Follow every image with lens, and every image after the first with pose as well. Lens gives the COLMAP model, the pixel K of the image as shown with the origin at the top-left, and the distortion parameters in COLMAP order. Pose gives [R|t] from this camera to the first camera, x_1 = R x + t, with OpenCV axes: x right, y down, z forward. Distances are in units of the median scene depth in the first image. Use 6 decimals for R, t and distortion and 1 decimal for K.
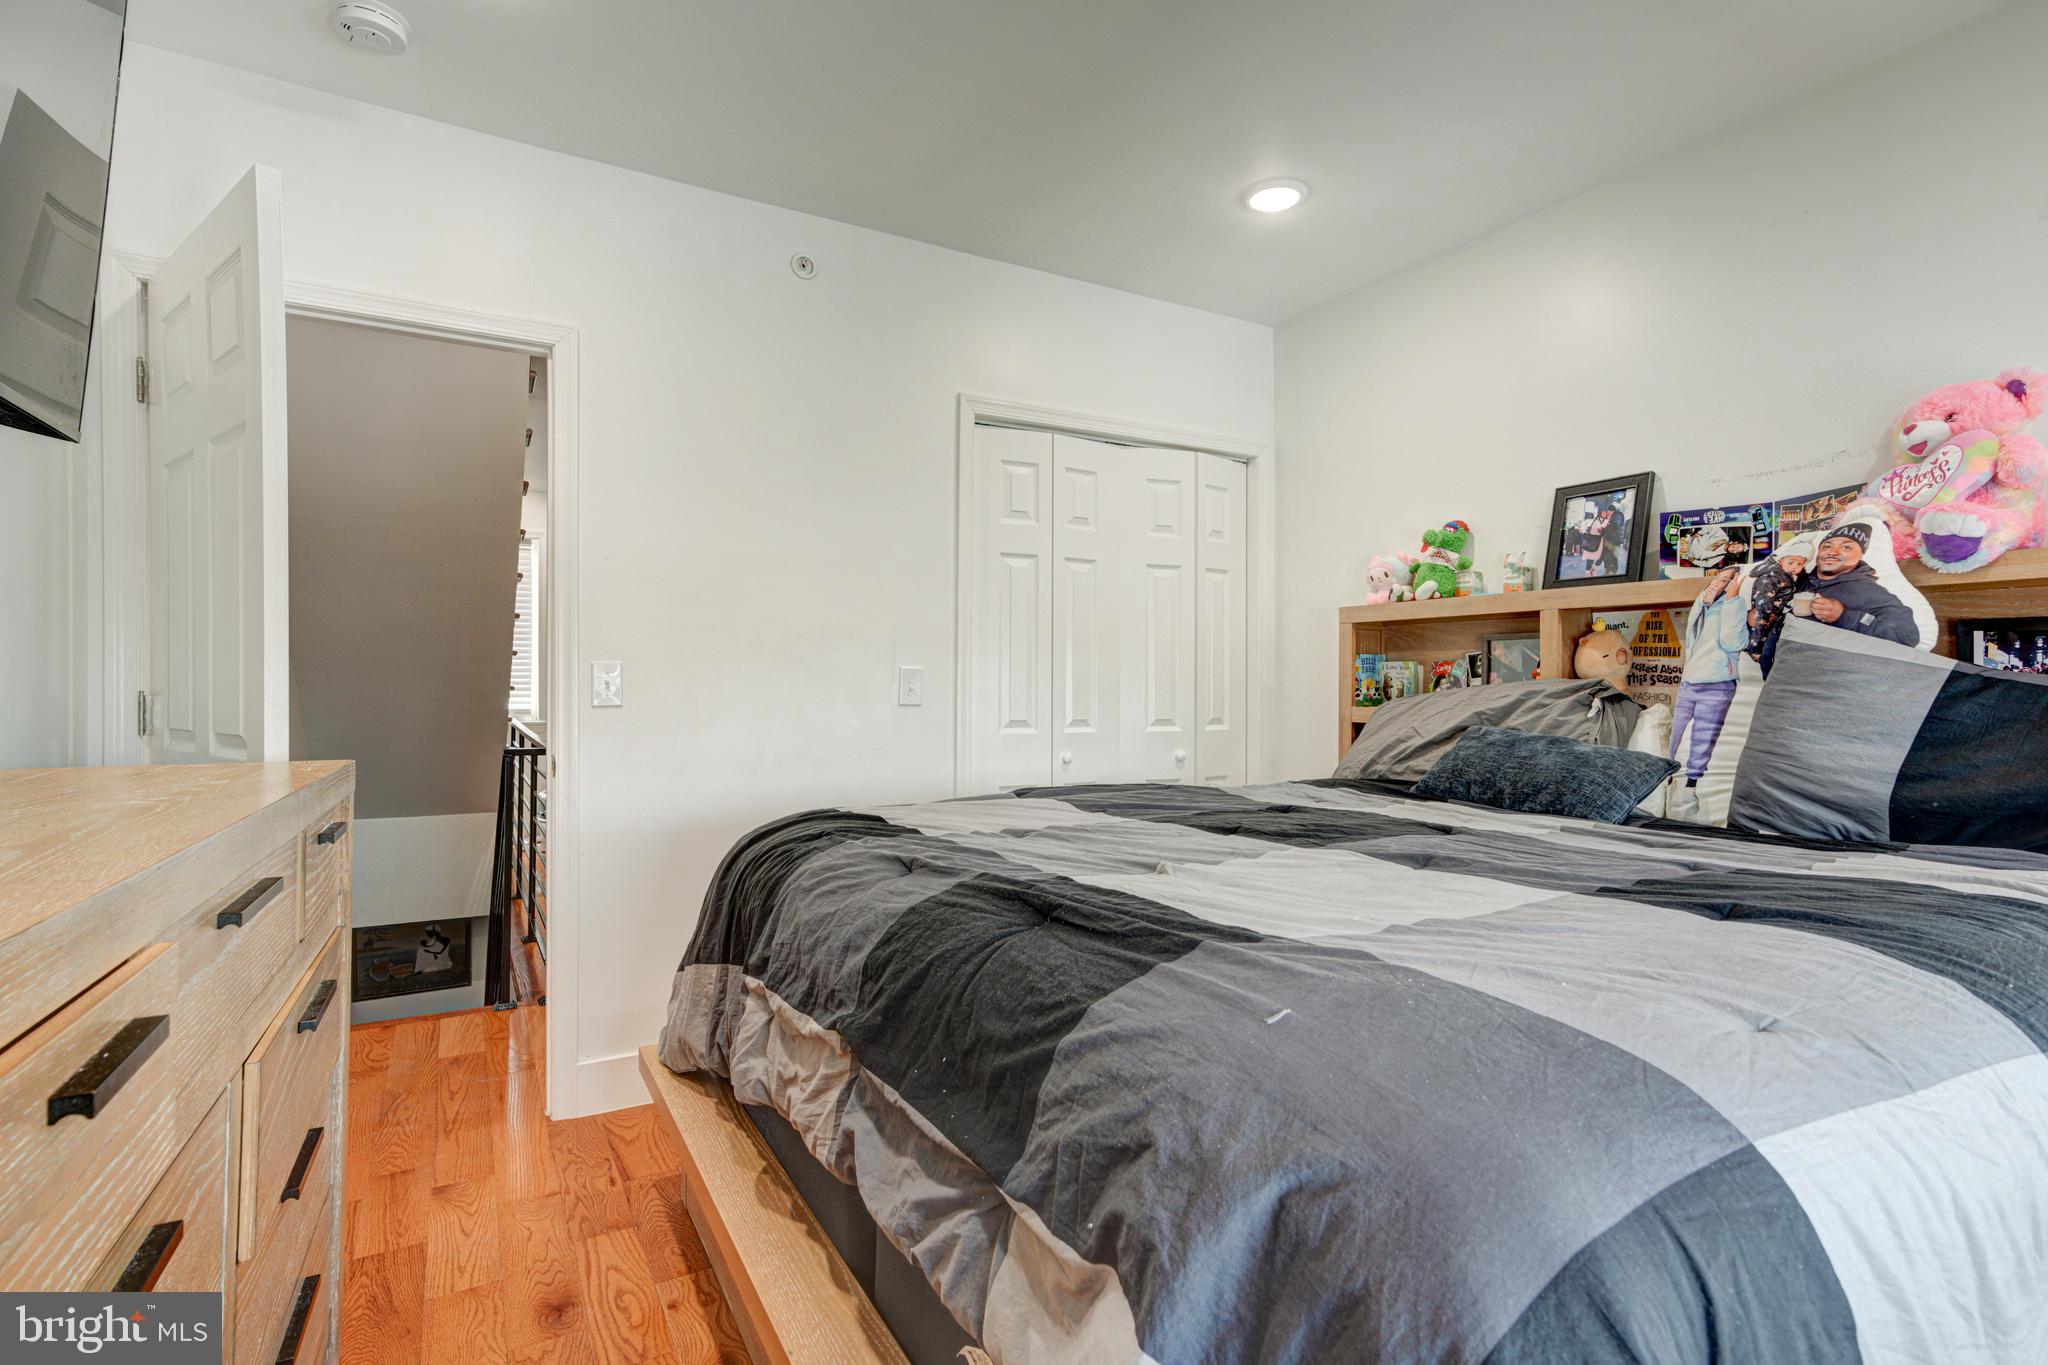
lens RADIAL K [[1028.4, 0, 1017.9], [0, 1028.4, 680.0], [0, 0, 1]] dist [-0.002750, 0.013878]
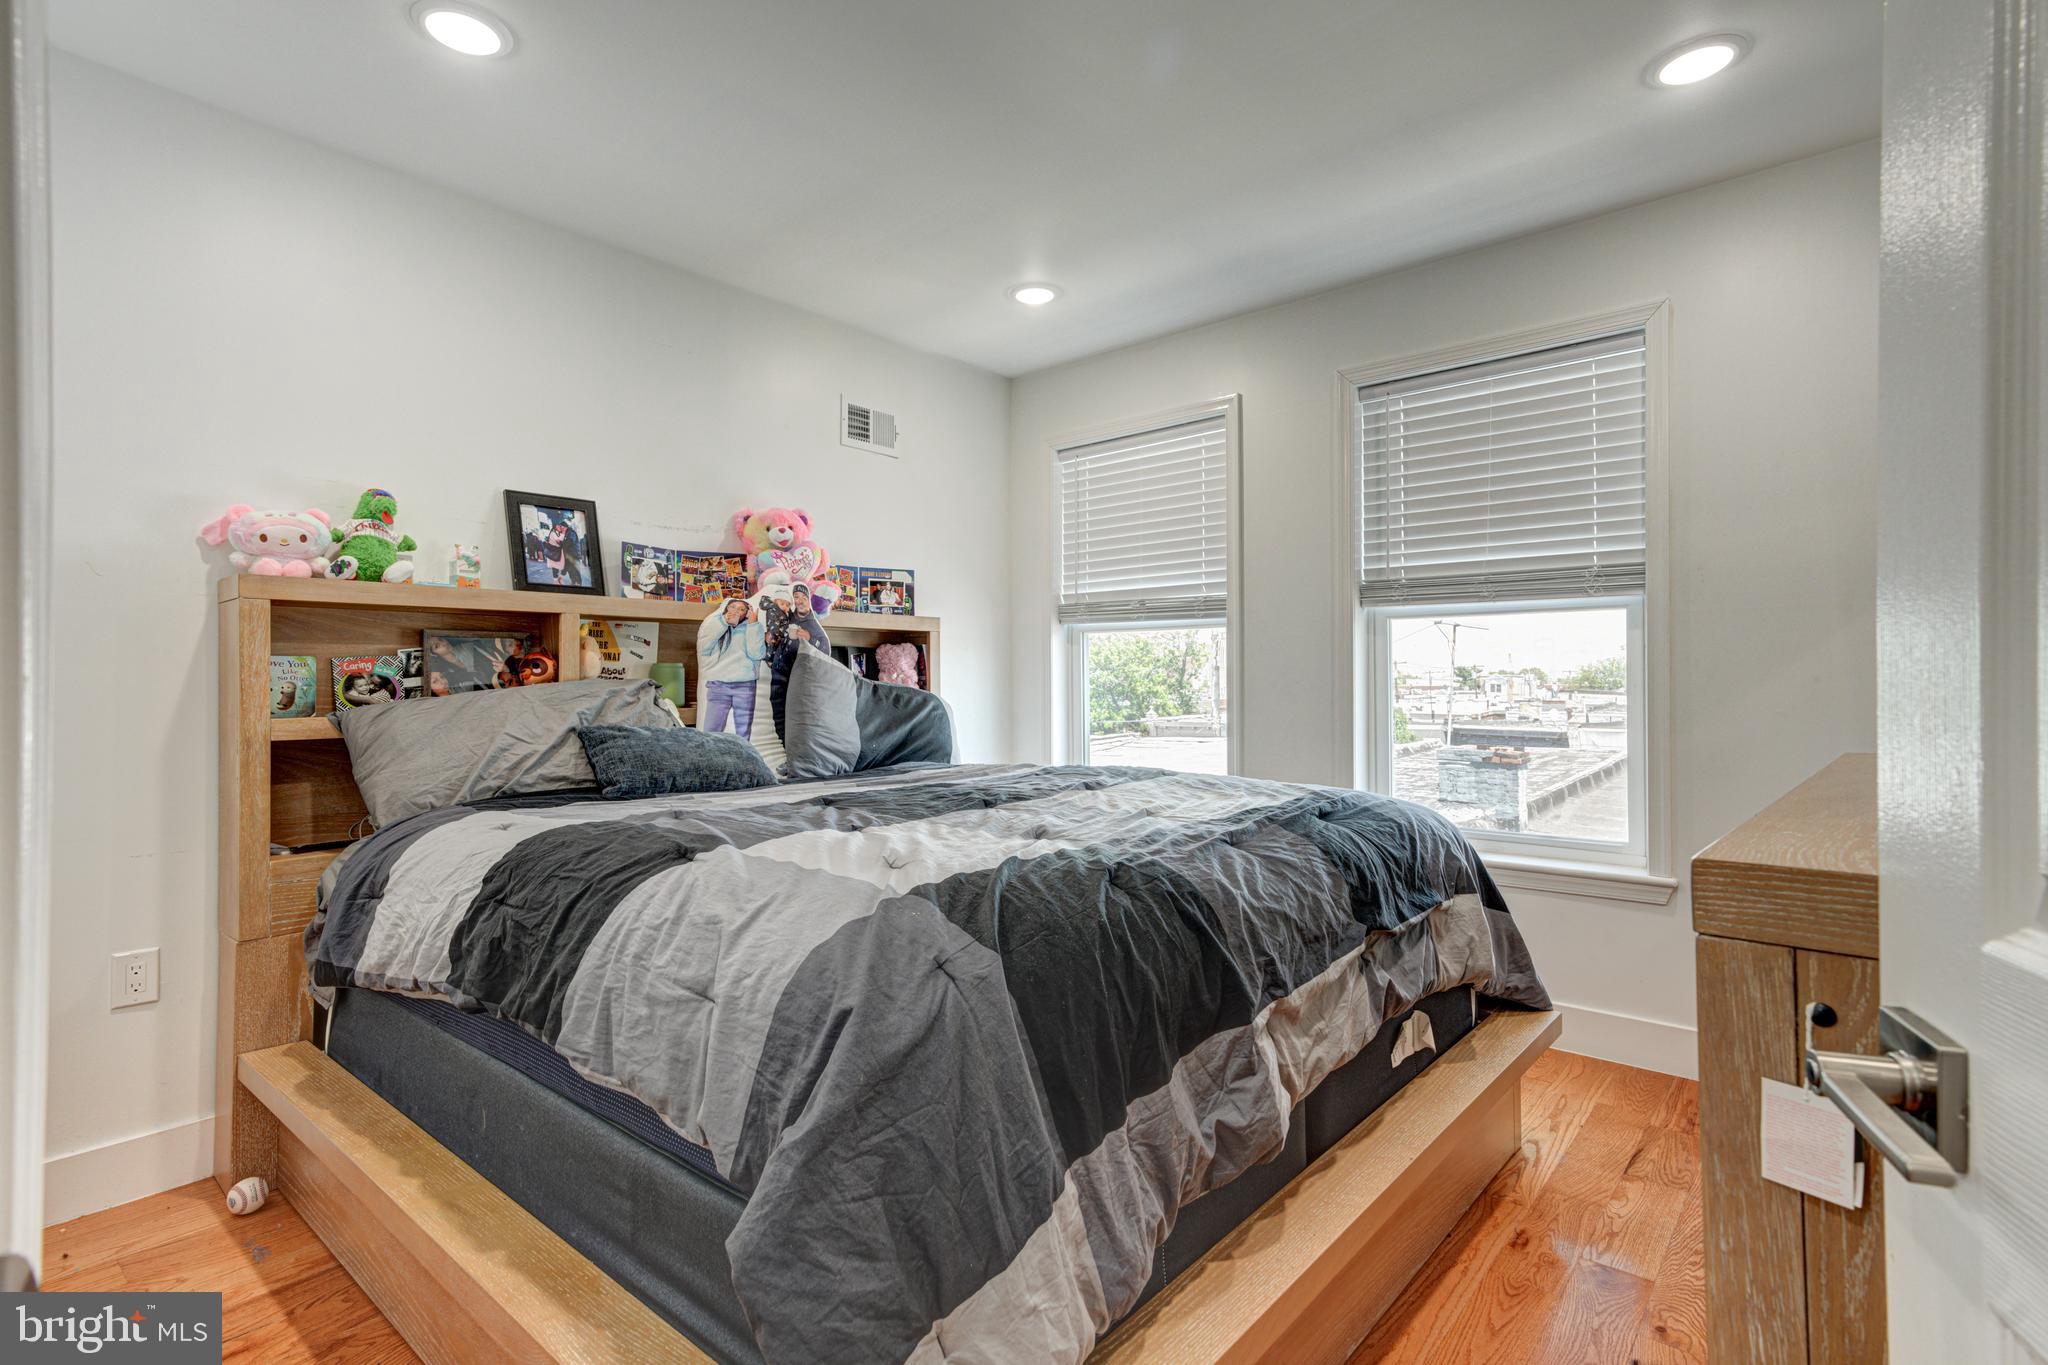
lens RADIAL K [[1028.4, 0, 1017.9], [0, 1028.4, 680.0], [0, 0, 1]] dist [-0.002750, 0.013878]
pose [[-0.361156, 0.000507, 0.932505, -0.652505], [0.001062, 0.999999, -0.000133, 0.000699], [-0.932505, 0.000942, -0.361157, 0.982173]]
